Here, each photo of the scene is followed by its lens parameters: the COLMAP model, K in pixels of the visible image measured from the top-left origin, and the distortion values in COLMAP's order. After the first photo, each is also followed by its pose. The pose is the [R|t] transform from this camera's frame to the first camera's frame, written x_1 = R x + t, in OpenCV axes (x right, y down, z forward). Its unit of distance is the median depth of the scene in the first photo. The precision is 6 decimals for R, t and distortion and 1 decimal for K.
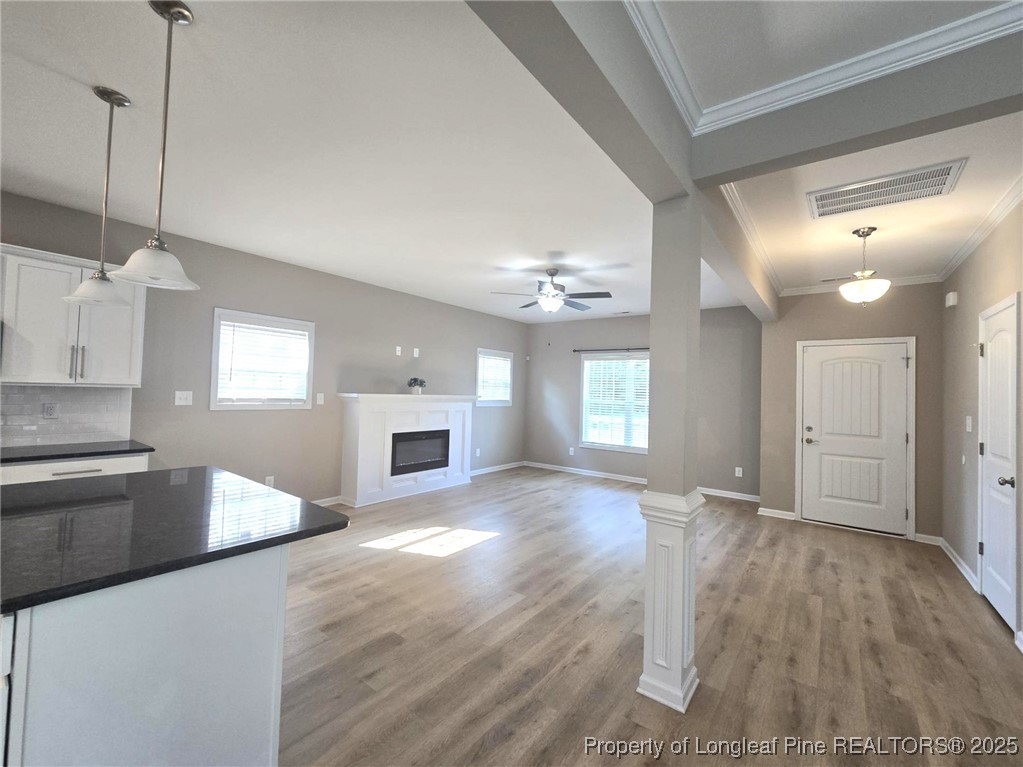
lens RADIAL K [[420.2, 0, 510.4], [0, 420.2, 380.0], [0, 0, 1]] dist [-0.004454, 0.001106]
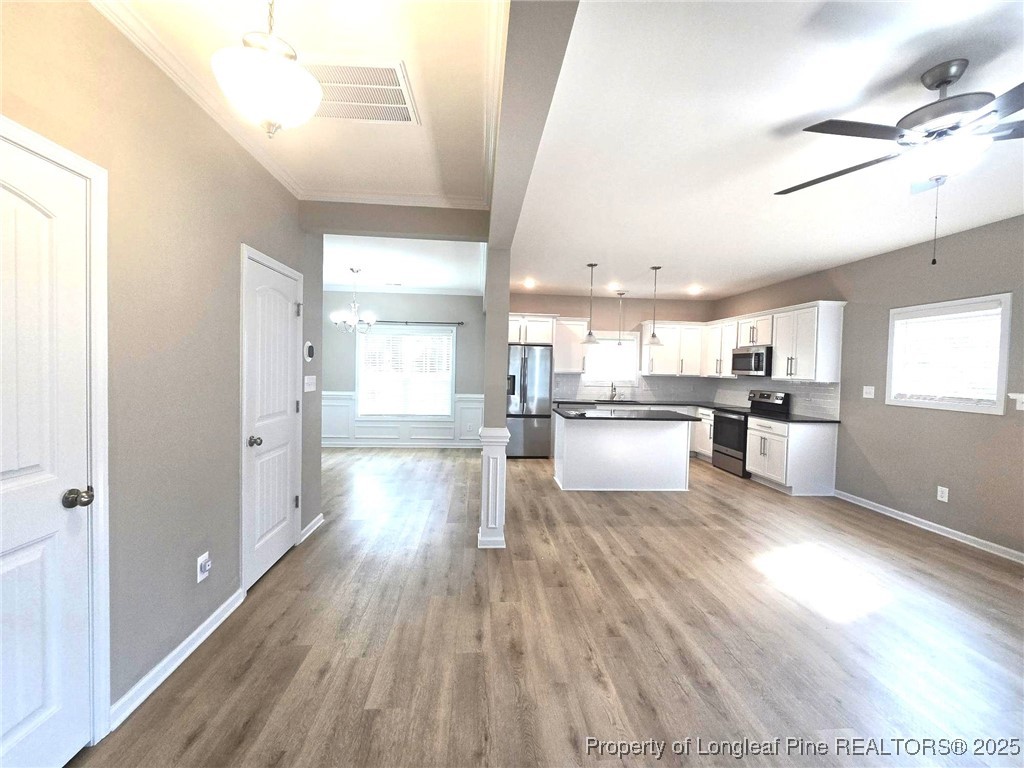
lens RADIAL K [[420.7, 0, 511.5], [0, 420.7, 377.5], [0, 0, 1]] dist [-0.004454, 0.001106]
pose [[-0.744811, -0.033619, -0.666428, 0.598331], [-0.029536, 0.999412, -0.017408, 0.040990], [0.666621, 0.006718, -0.745367, 0.941324]]
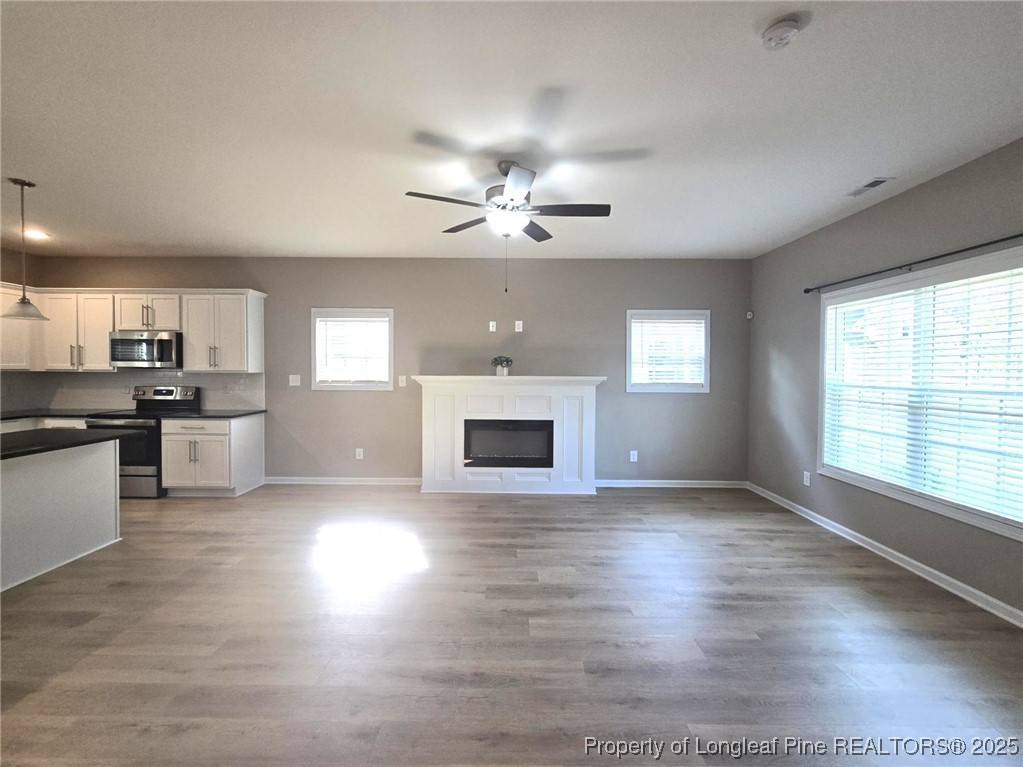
lens RADIAL K [[420.2, 0, 508.4], [0, 420.2, 379.3], [0, 0, 1]] dist [-0.004454, 0.001106]
pose [[0.602210, -0.005576, -0.798318, 0.528029], [0.033269, 0.999282, 0.018117, 0.030045], [0.797644, -0.037470, 0.601963, 0.576718]]
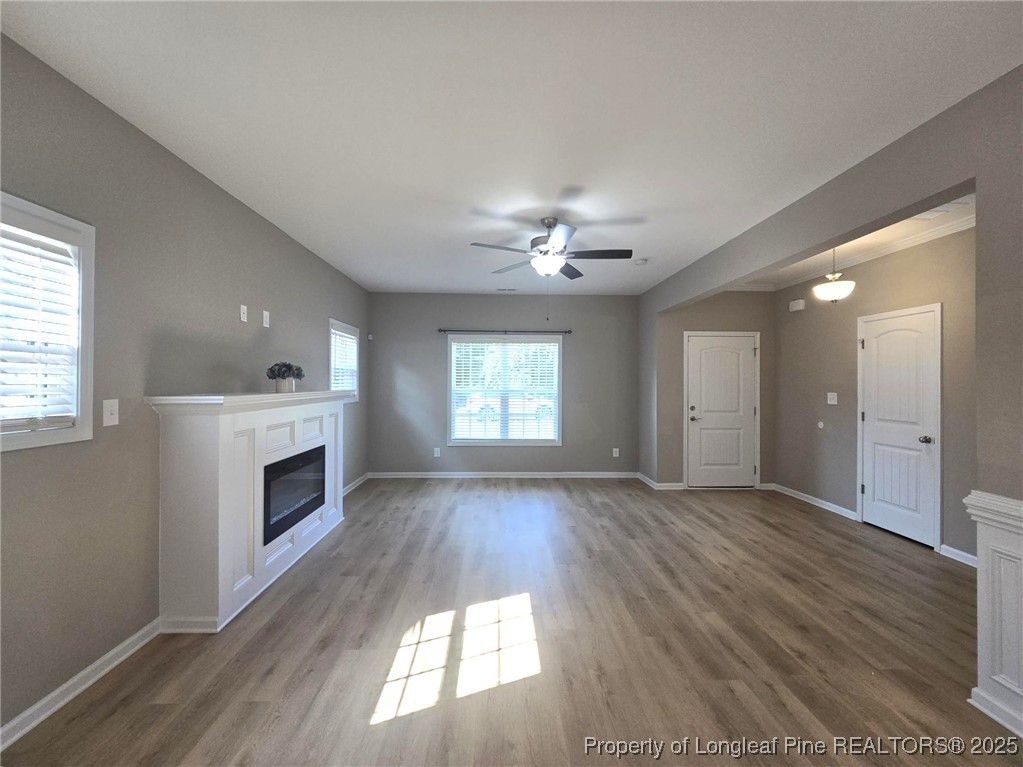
lens RADIAL K [[420.2, 0, 511.4], [0, 420.2, 379.9], [0, 0, 1]] dist [-0.004454, 0.001106]
pose [[0.778489, -0.022196, 0.627266, -0.395111], [0.000162, 0.999382, 0.035162, -0.002813], [-0.627658, -0.027272, 0.778011, 0.414652]]
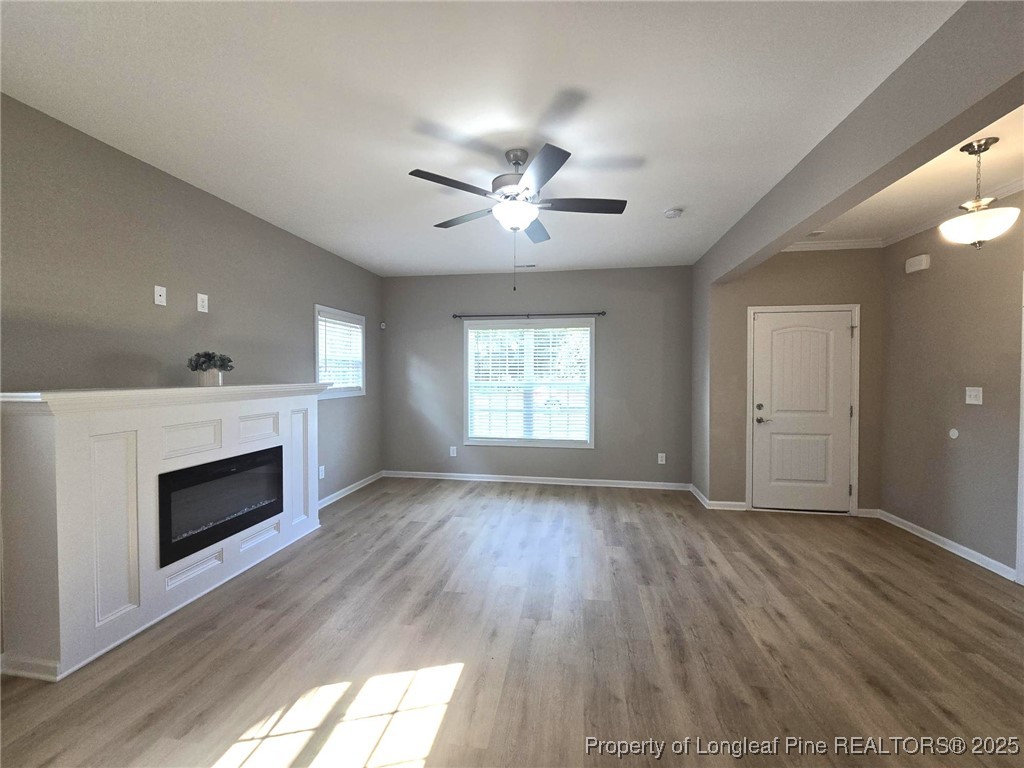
lens RADIAL K [[420.7, 0, 510.1], [0, 420.7, 380.5], [0, 0, 1]] dist [-0.004454, 0.001106]
pose [[0.885745, -0.036487, 0.462736, -0.162122], [0.012008, 0.998373, 0.055736, 0.005126], [-0.464017, -0.043811, 0.884742, 0.459502]]
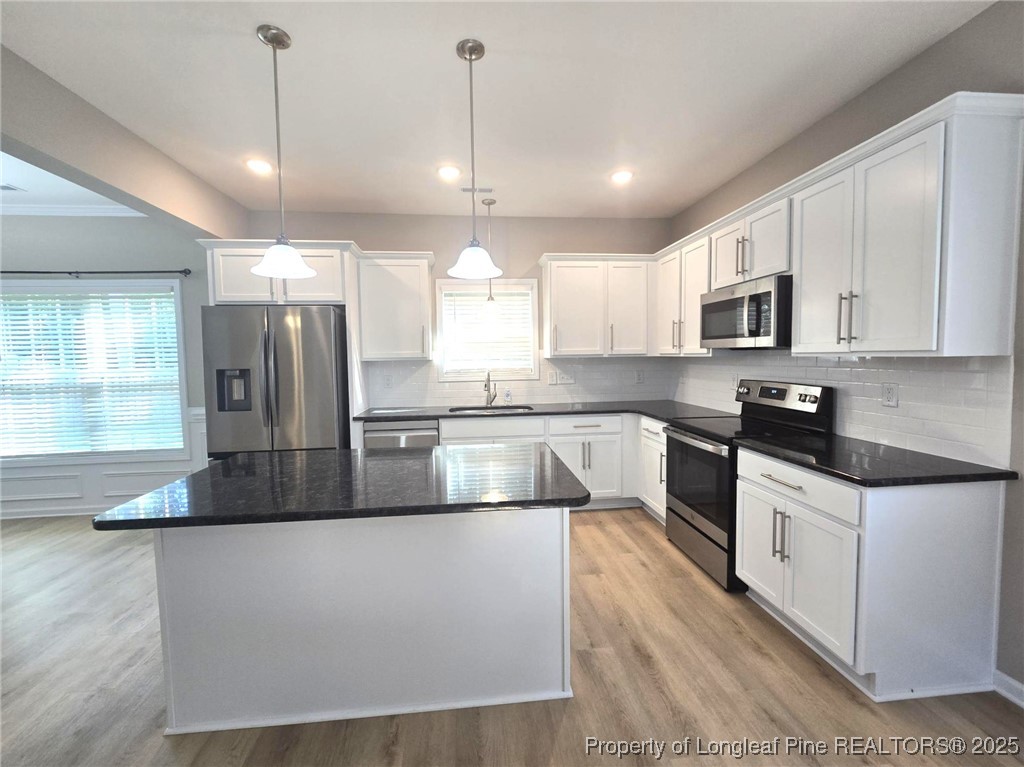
lens RADIAL K [[420.7, 0, 509.2], [0, 420.7, 377.6], [0, 0, 1]] dist [-0.004454, 0.001106]
pose [[-0.729453, 0.017825, -0.683799, -0.137529], [0.012633, 0.999841, 0.012587, 0.020264], [0.683914, 0.000544, -0.729562, 0.688149]]
